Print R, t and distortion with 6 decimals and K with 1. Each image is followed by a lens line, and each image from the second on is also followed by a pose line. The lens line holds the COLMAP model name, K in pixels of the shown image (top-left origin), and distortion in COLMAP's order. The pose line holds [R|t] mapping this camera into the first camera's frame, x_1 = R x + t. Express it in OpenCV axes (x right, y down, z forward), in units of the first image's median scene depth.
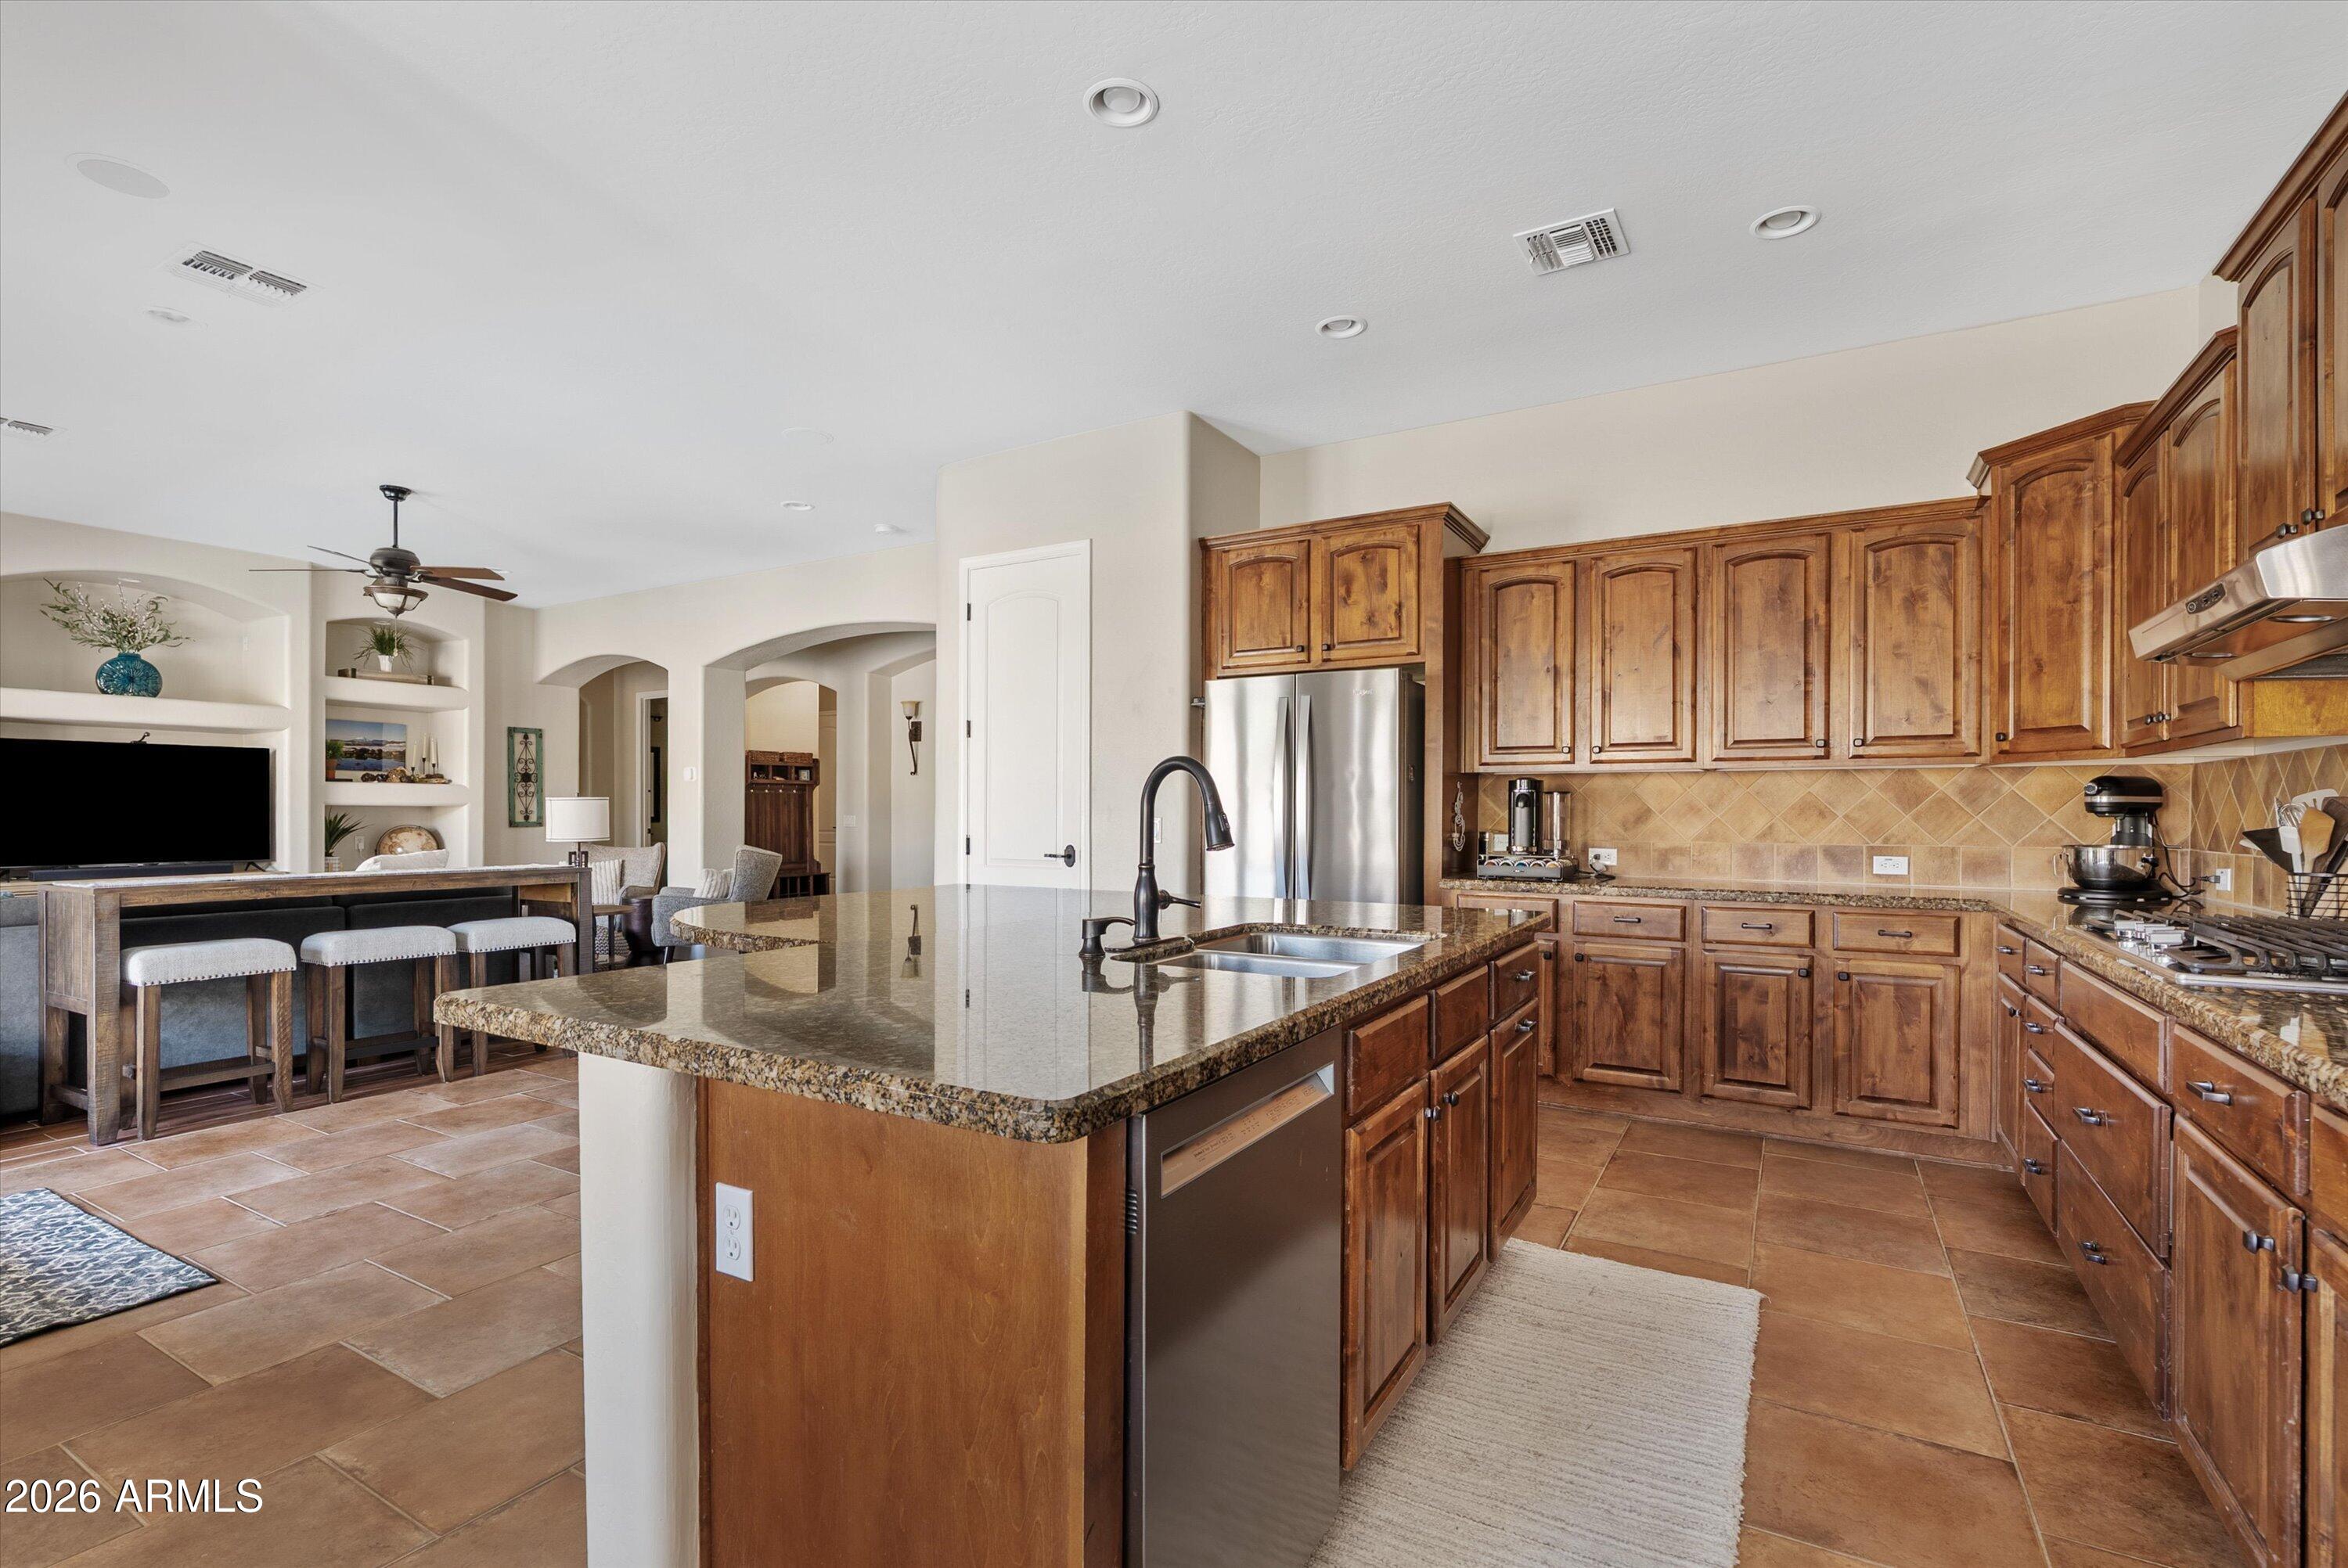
lens RADIAL K [[1075.5, 0, 1174.4], [0, 1075.5, 816.4], [0, 0, 1]] dist [-0.004885, 0.003031]
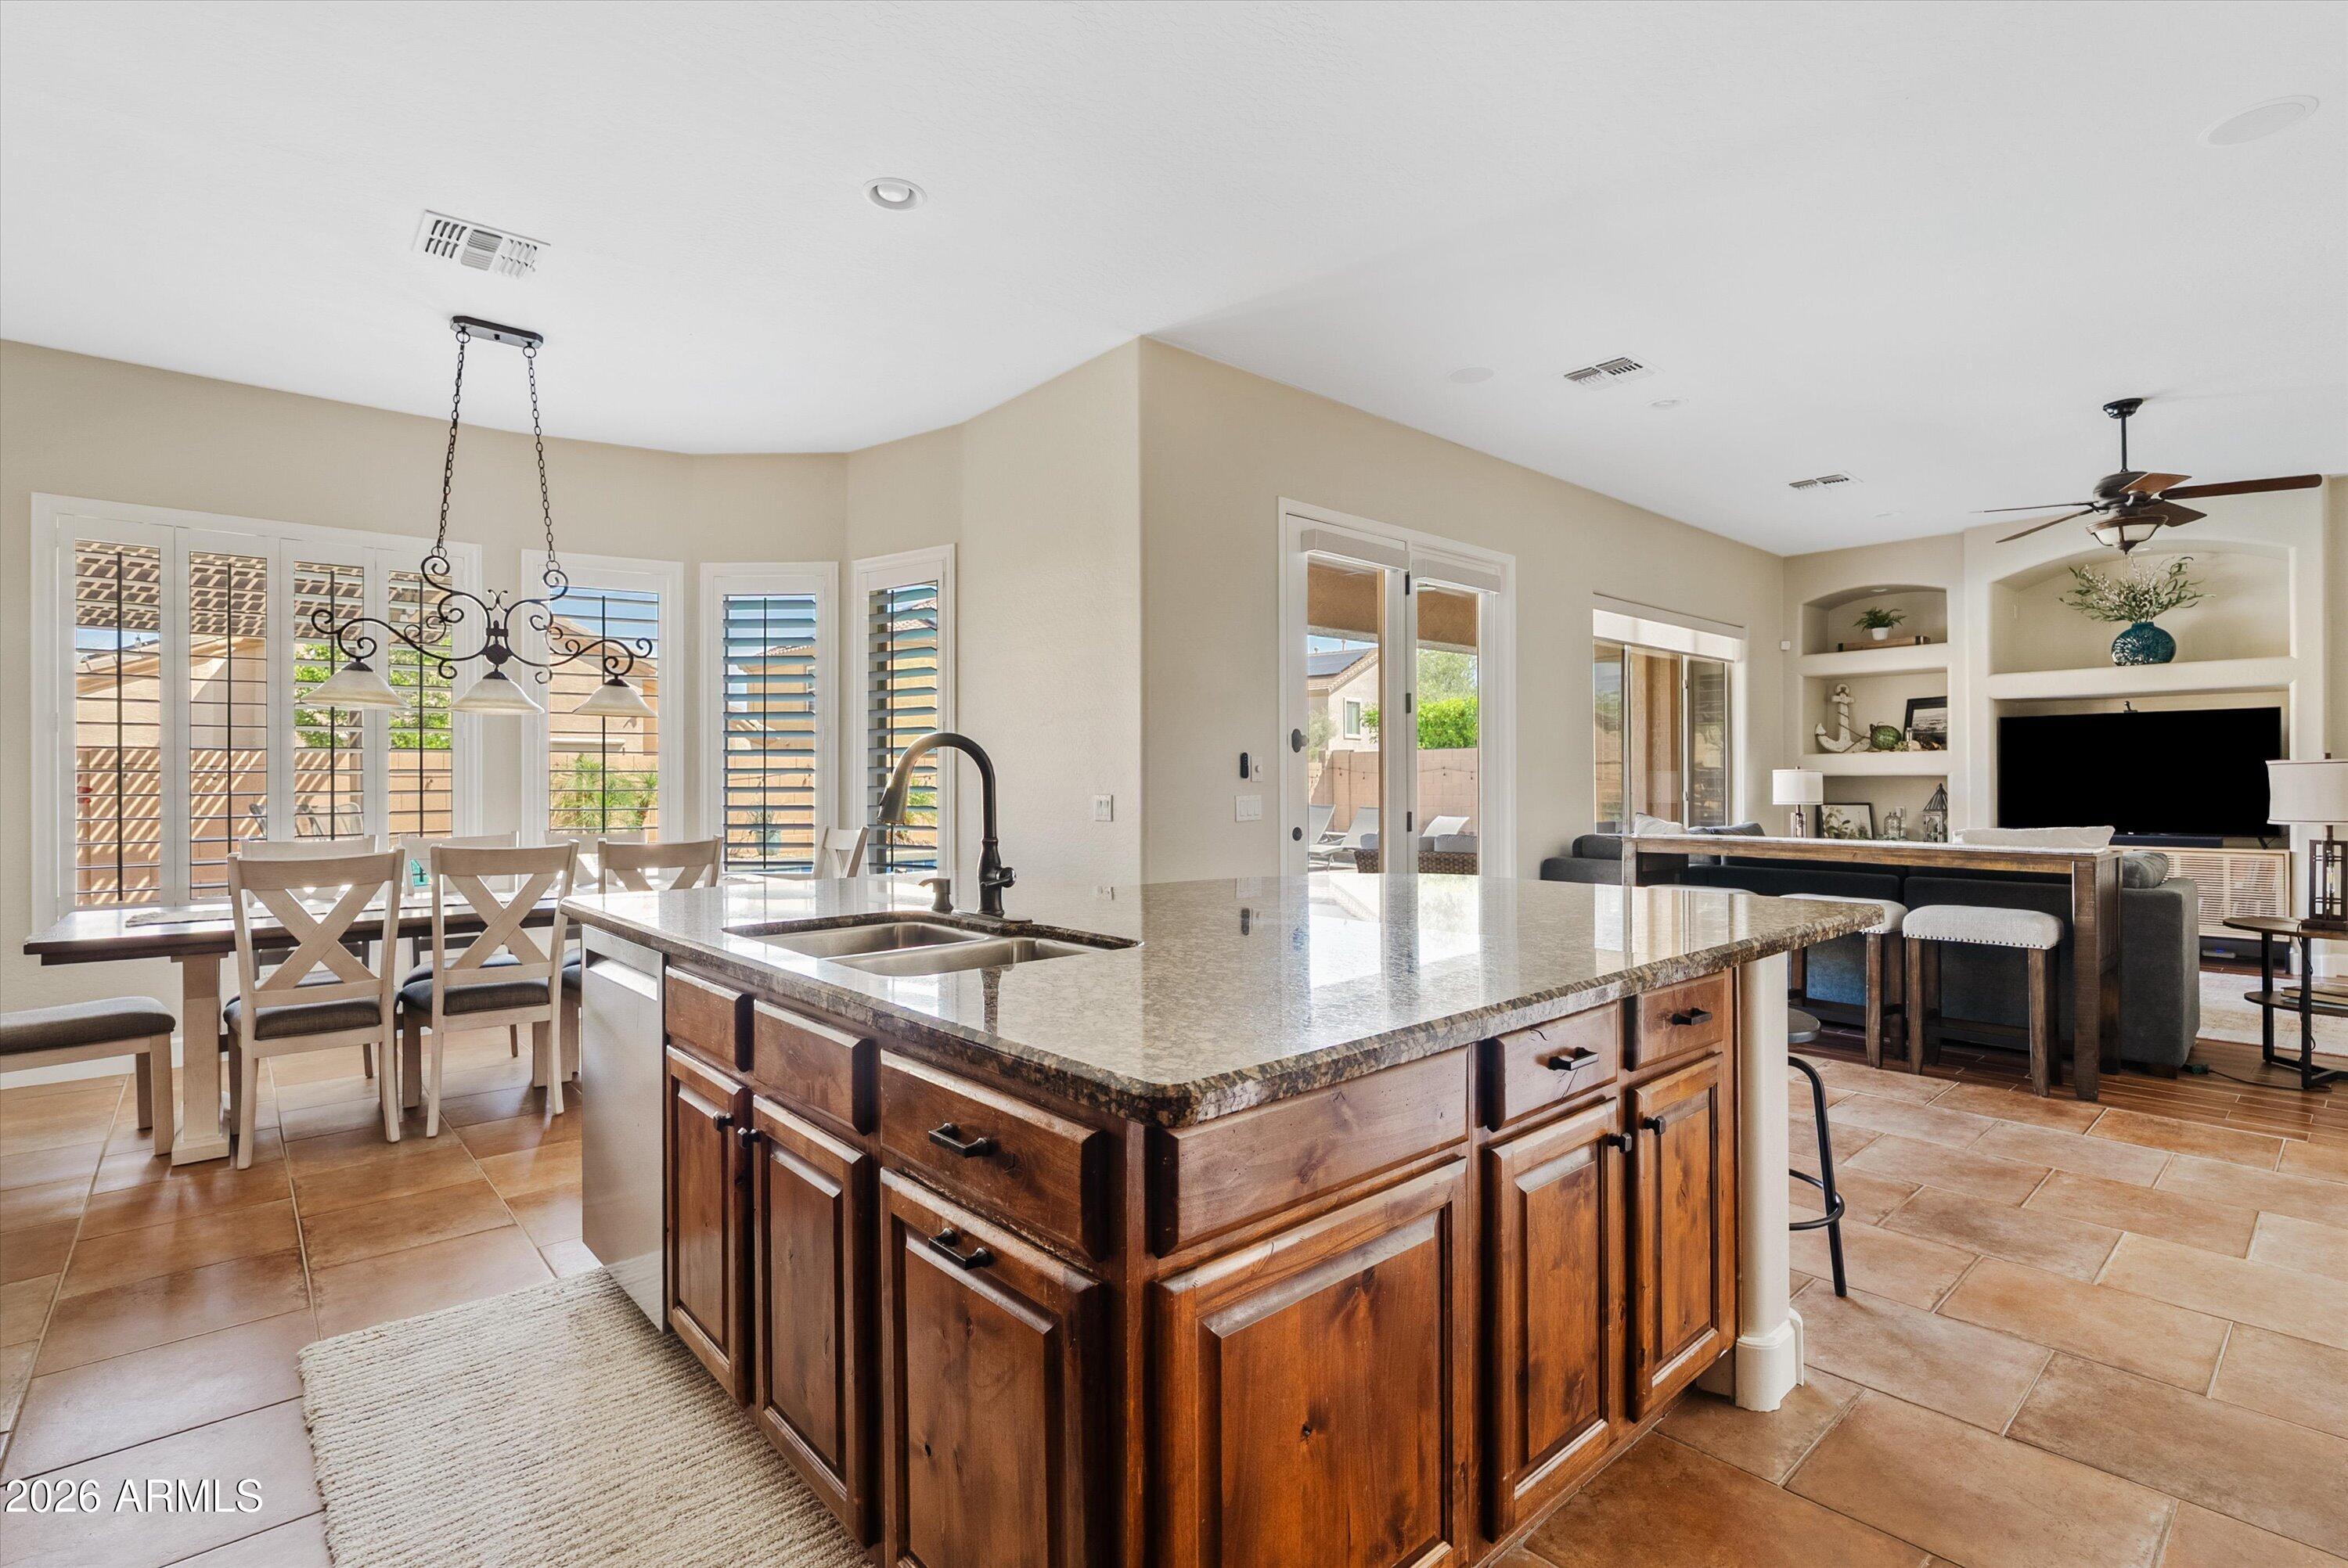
lens RADIAL K [[1075.5, 0, 1174.3], [0, 1075.5, 777.7], [0, 0, 1]] dist [-0.004885, 0.003031]
pose [[-0.312997, -0.001775, -0.949752, 0.495730], [-0.001284, 0.999998, -0.001446, -0.007761], [0.949753, 0.000767, -0.312999, 0.849000]]
